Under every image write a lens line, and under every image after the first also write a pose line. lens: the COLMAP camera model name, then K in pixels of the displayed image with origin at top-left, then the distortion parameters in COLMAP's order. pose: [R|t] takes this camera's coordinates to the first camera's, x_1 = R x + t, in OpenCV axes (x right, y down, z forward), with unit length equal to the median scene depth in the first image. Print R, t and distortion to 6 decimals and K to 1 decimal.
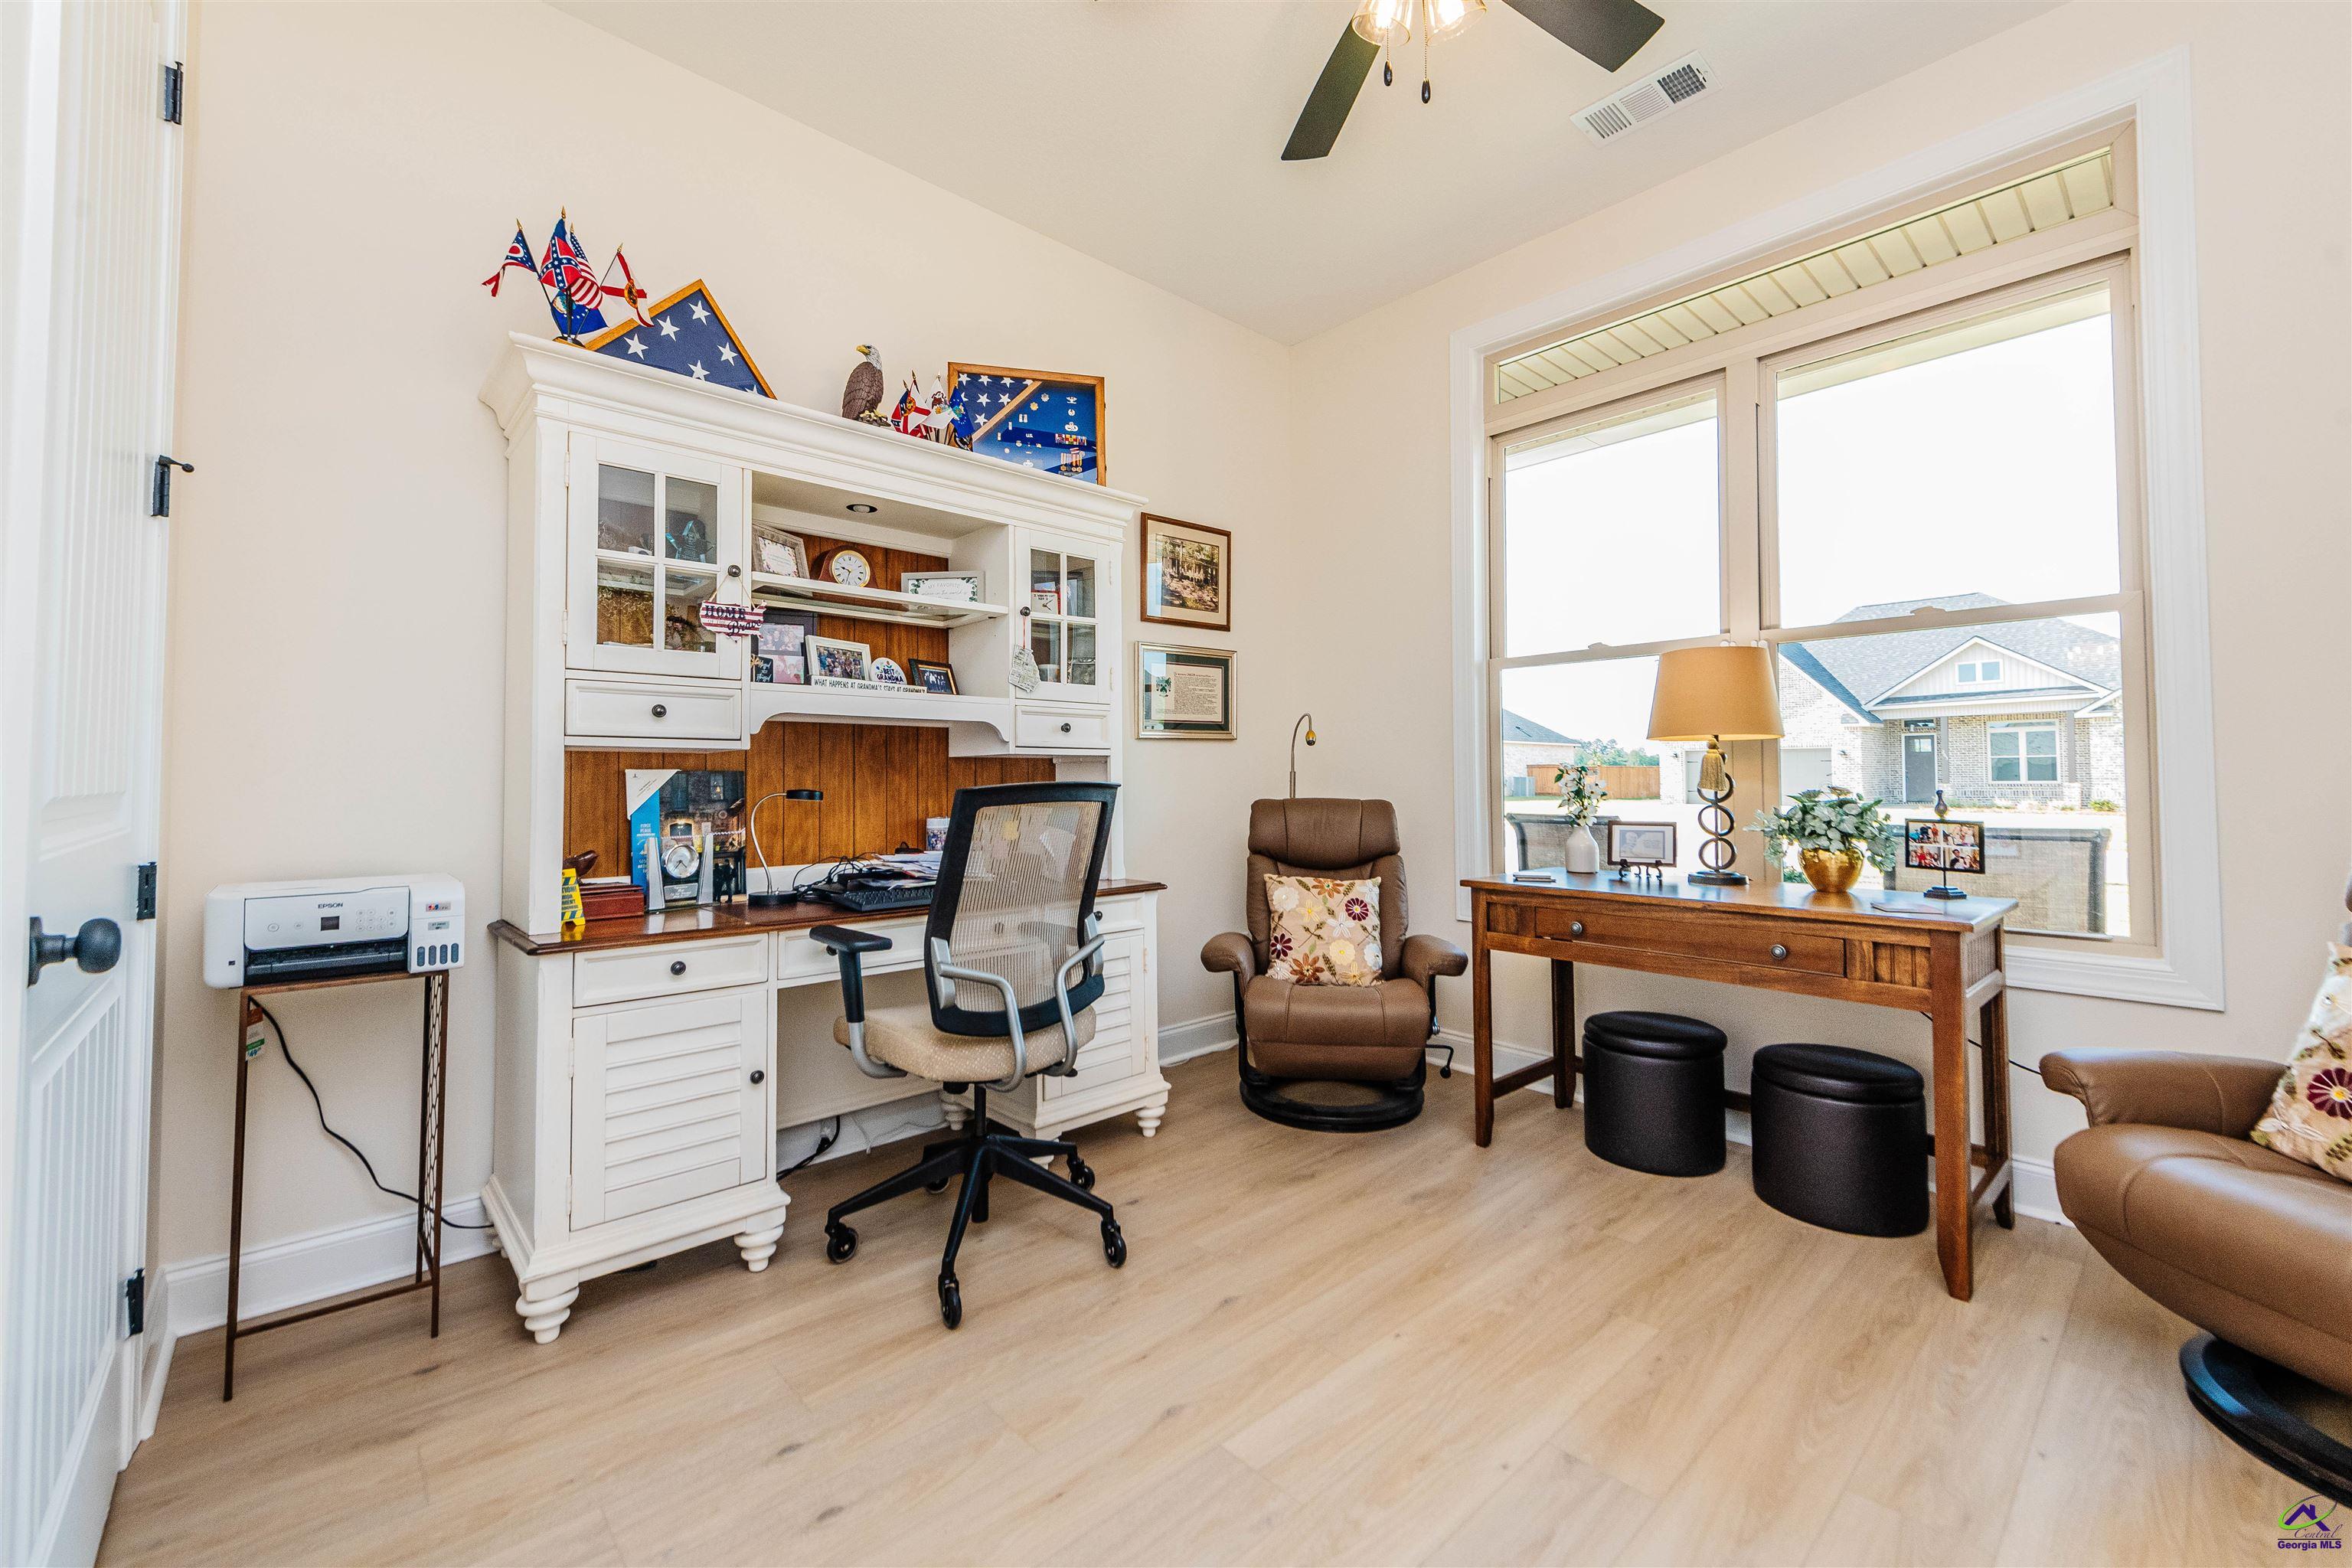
lens RADIAL K [[955.1, 0, 1176.7], [0, 955.1, 752.9], [0, 0, 1]] dist [0.018804, -0.006429]
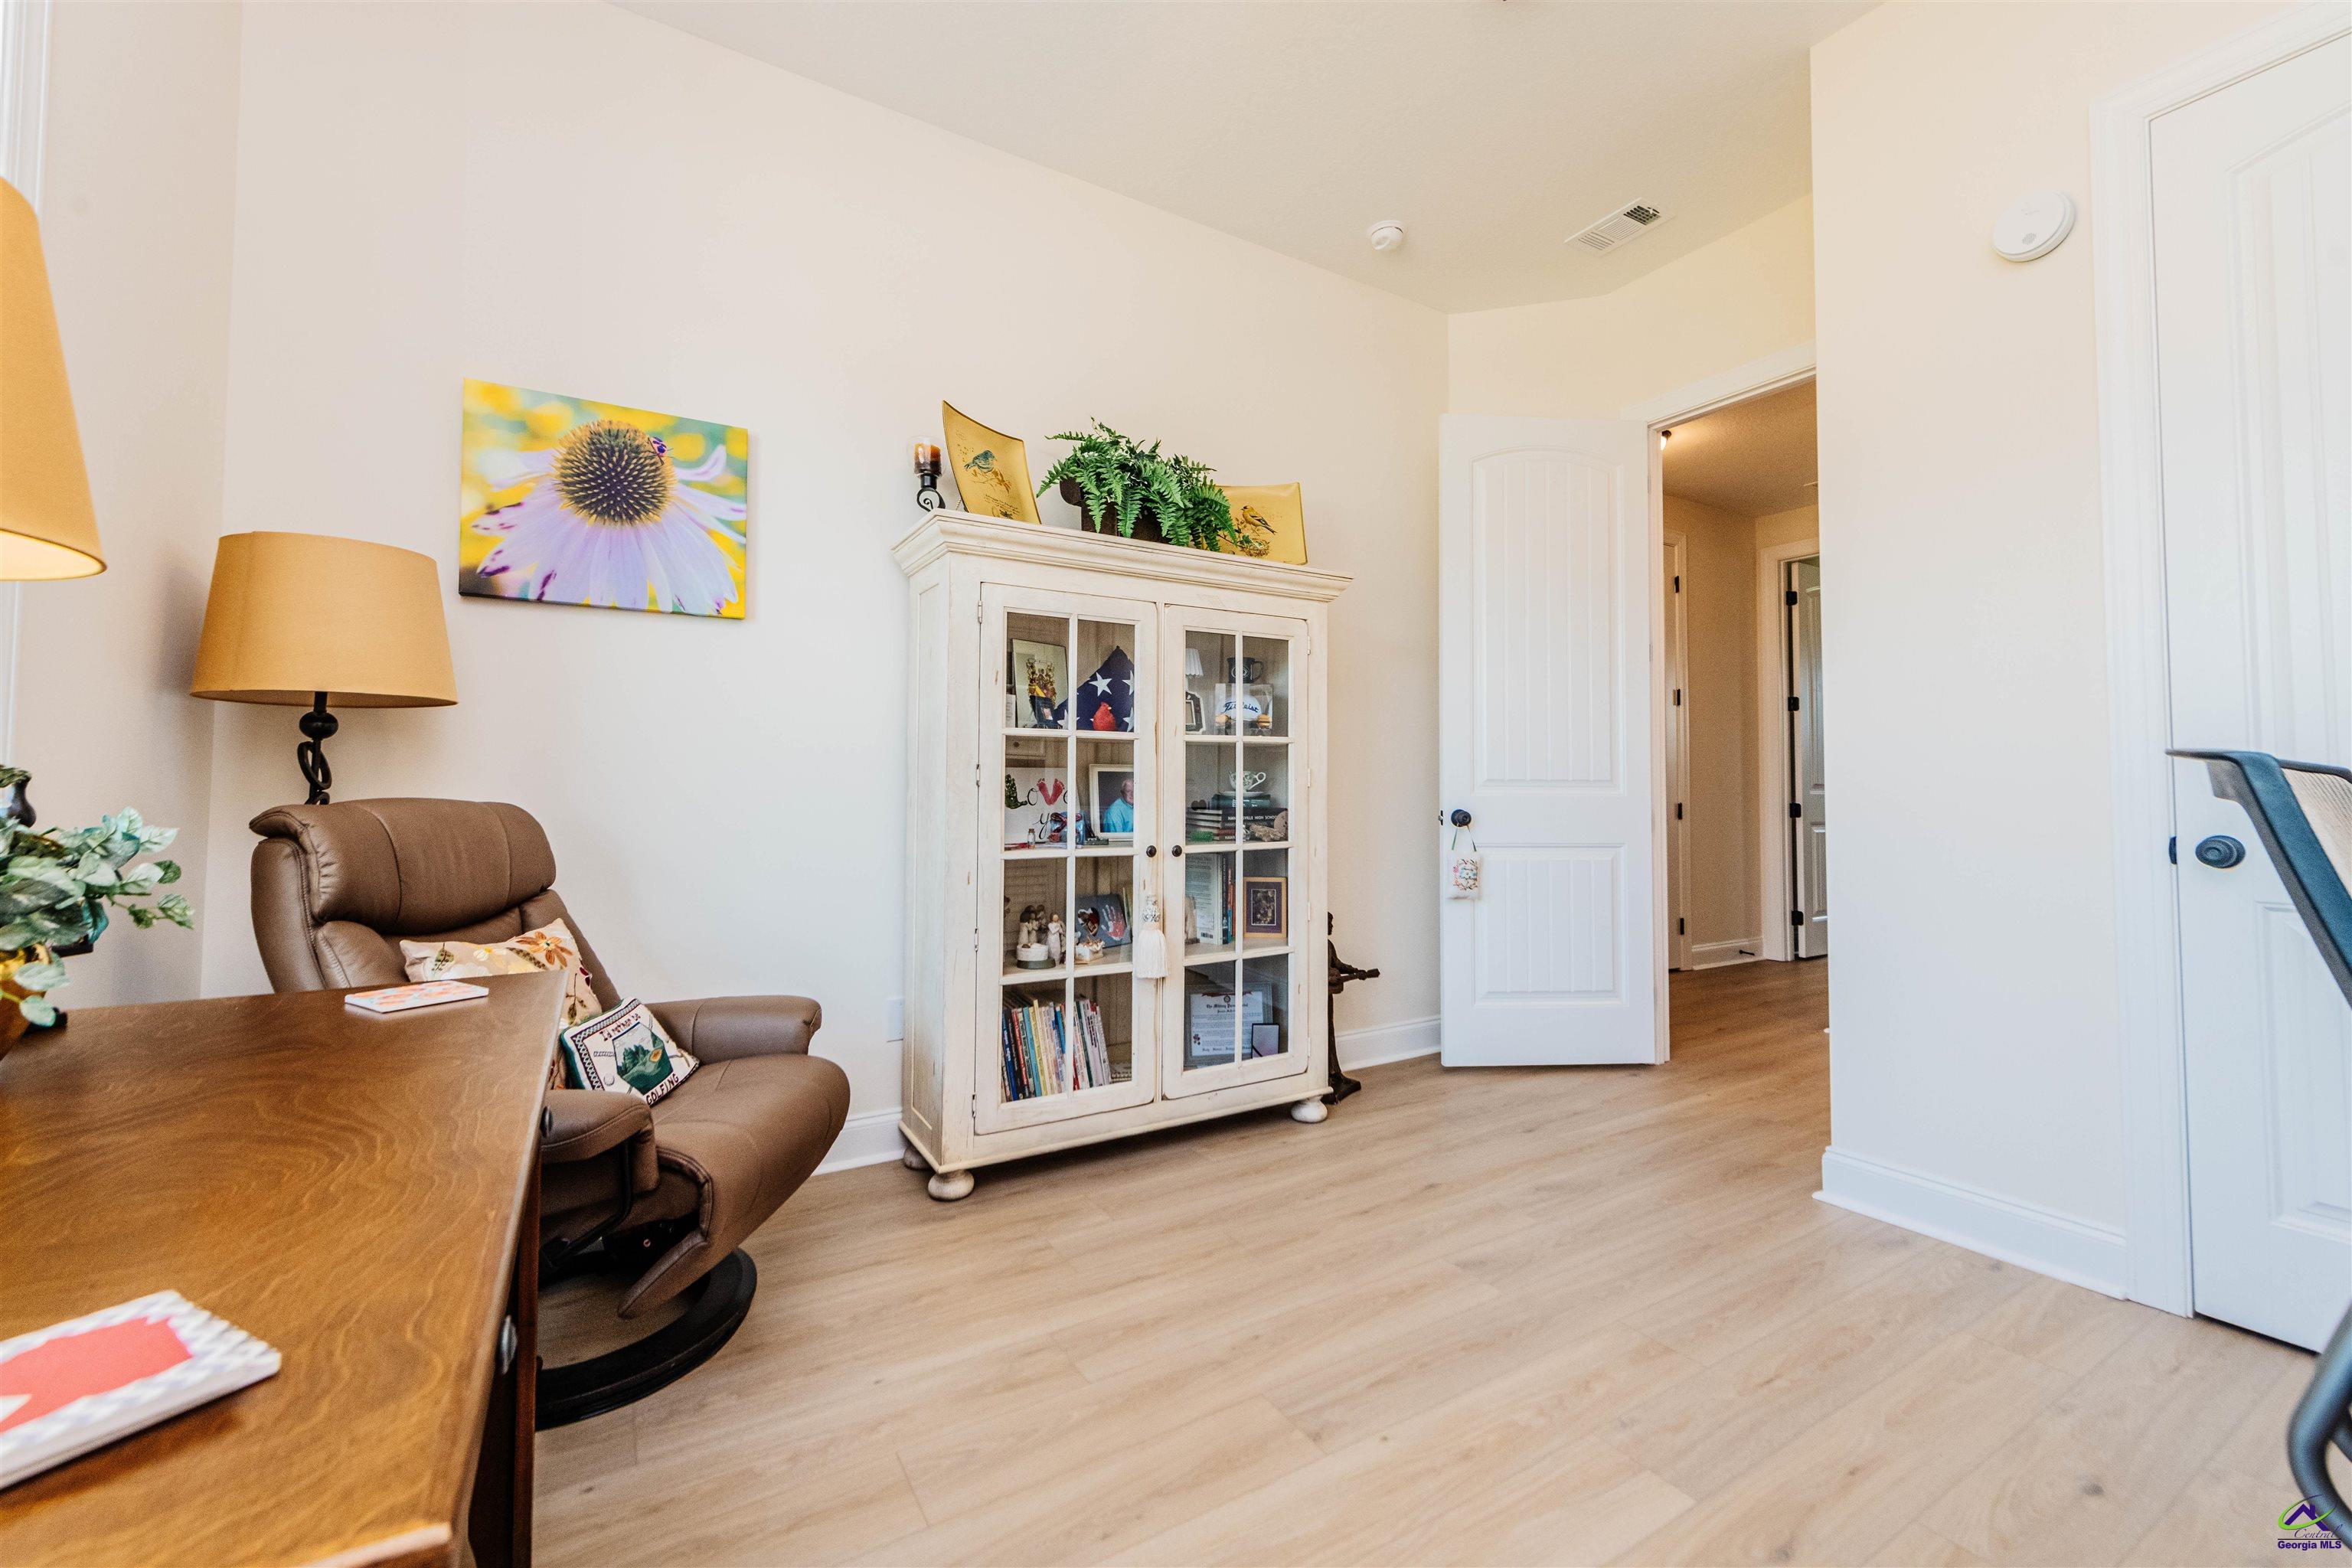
lens RADIAL K [[955.1, 0, 1176.7], [0, 955.1, 752.9], [0, 0, 1]] dist [0.018804, -0.006429]
pose [[-0.979250, 0.006525, 0.202552, 0.210904], [-0.007020, 0.997790, -0.066082, 0.051505], [-0.202535, -0.066133, -0.977039, 1.278787]]
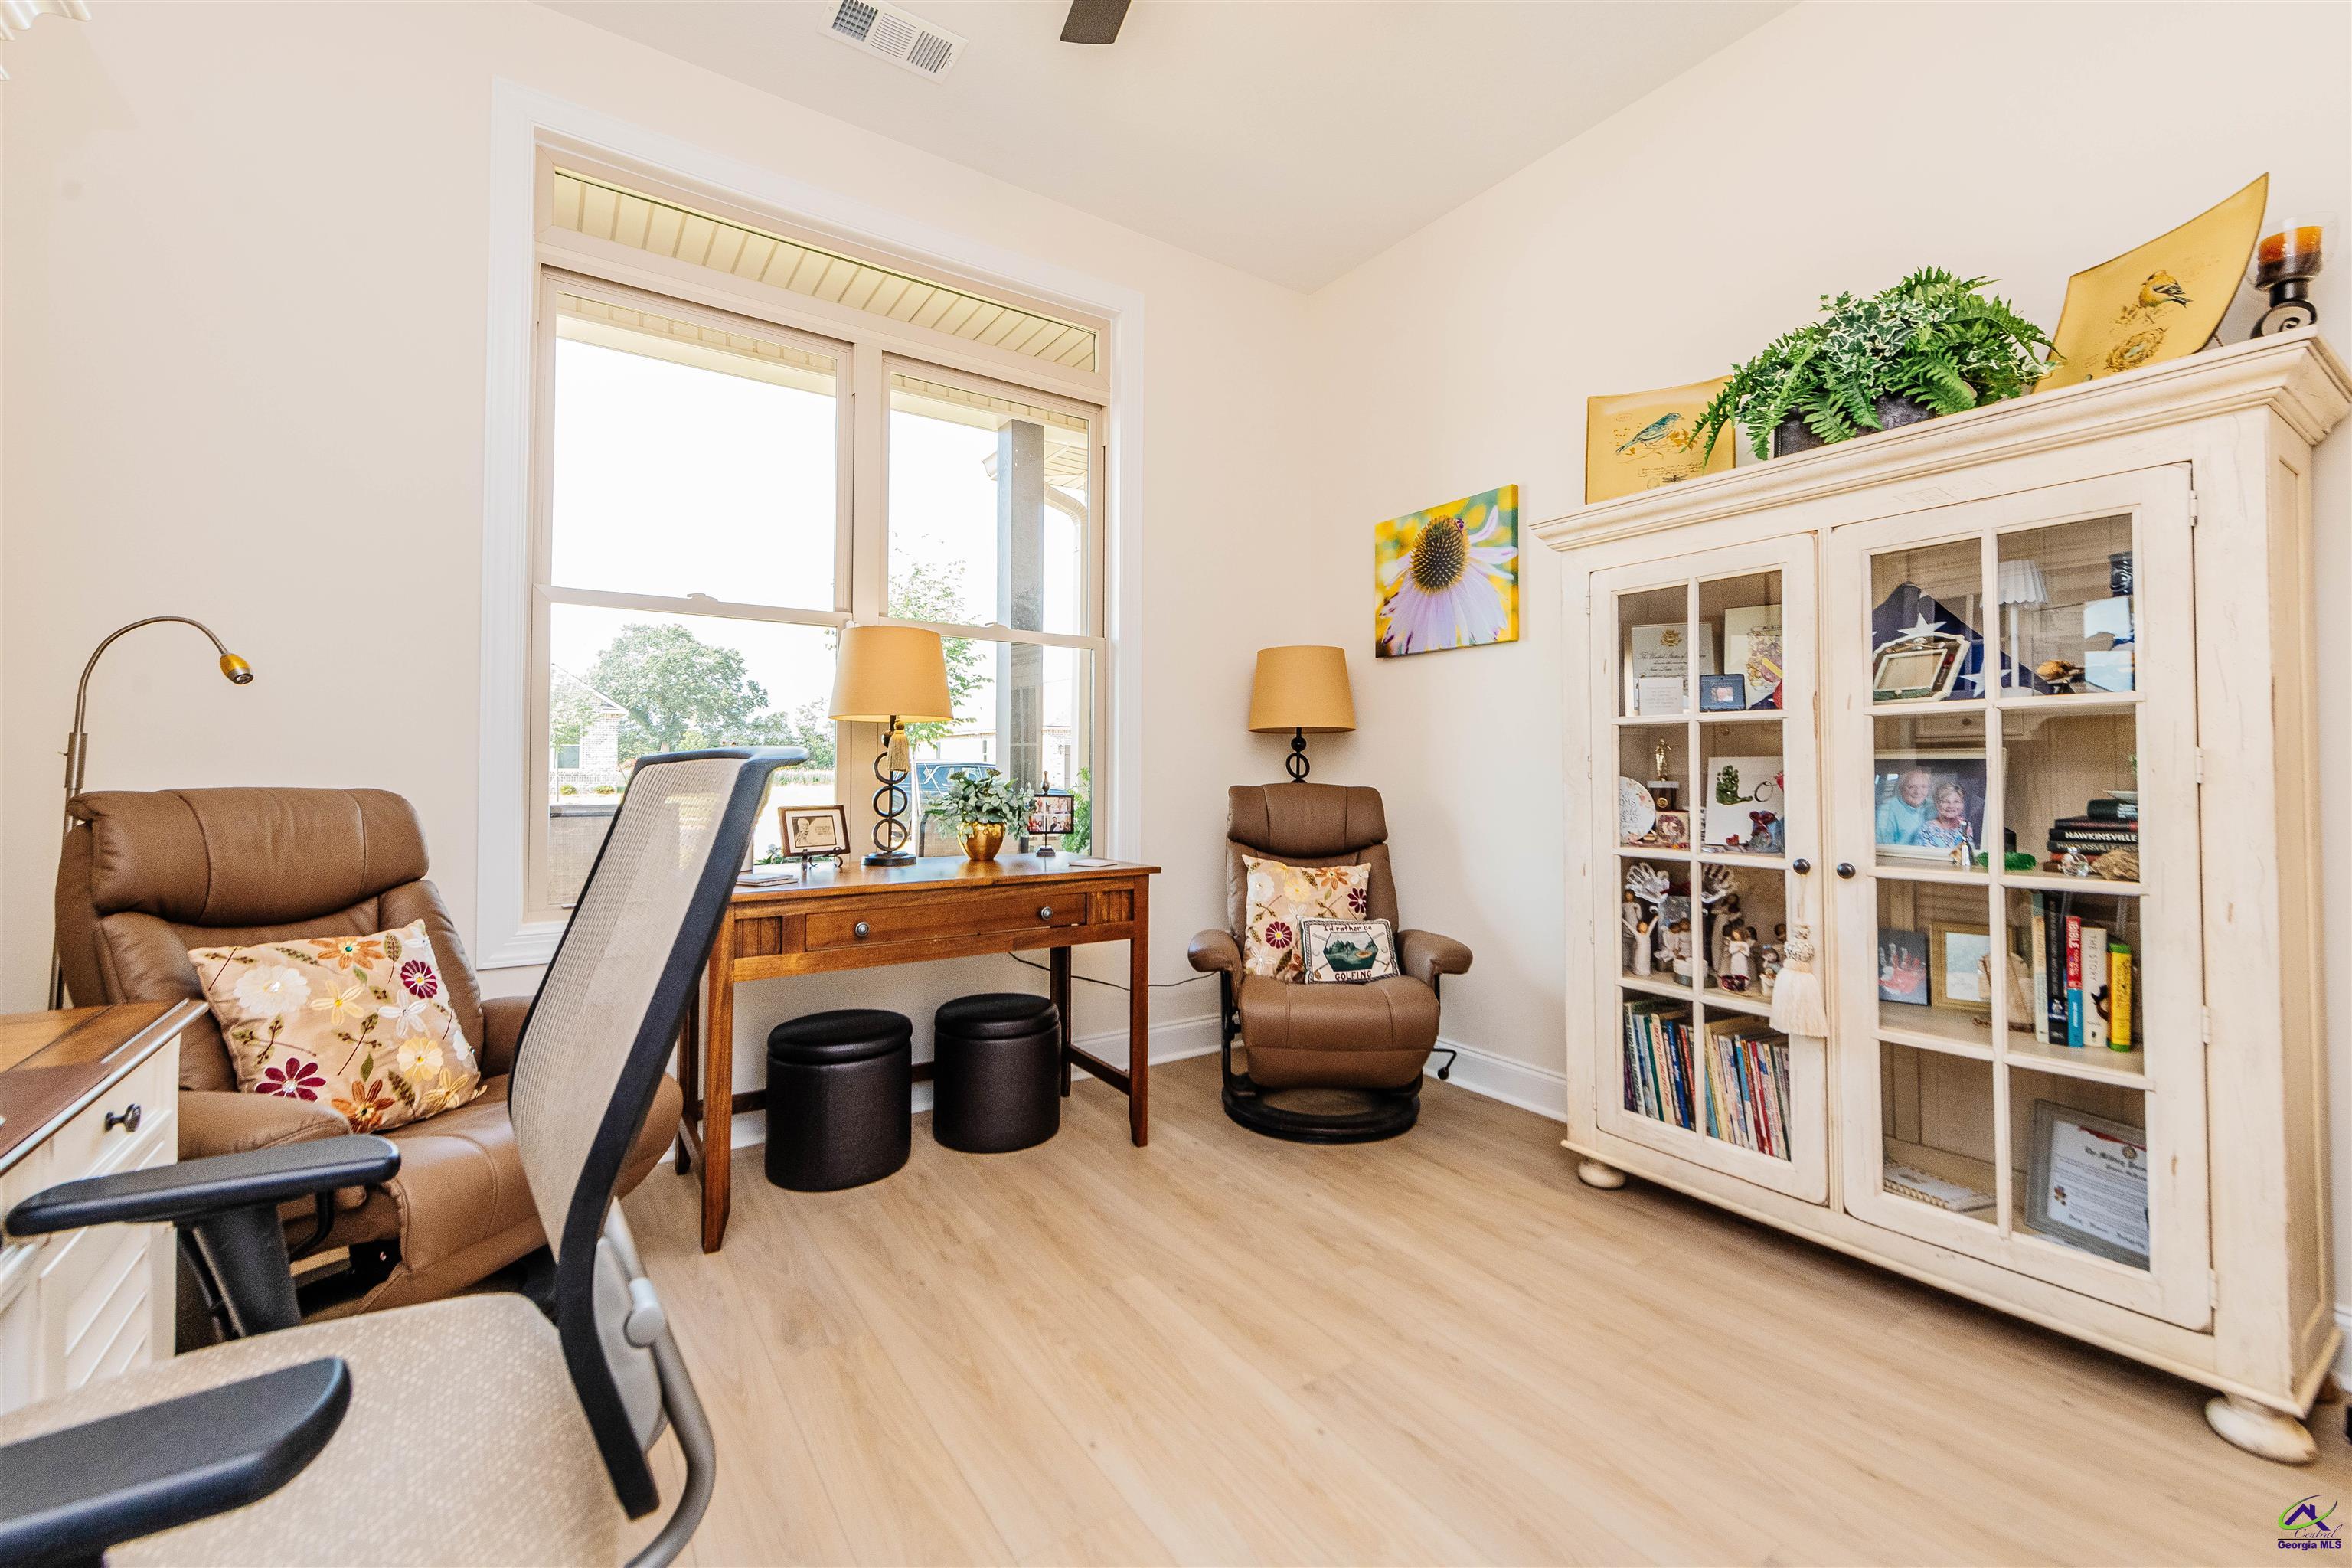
lens RADIAL K [[955.1, 0, 1176.7], [0, 955.1, 752.9], [0, 0, 1]] dist [0.018804, -0.006429]
pose [[0.144063, 0.021940, 0.989325, -0.428098], [-0.036337, 0.999197, -0.016868, 0.028367], [-0.988901, -0.033519, 0.144744, 0.629407]]
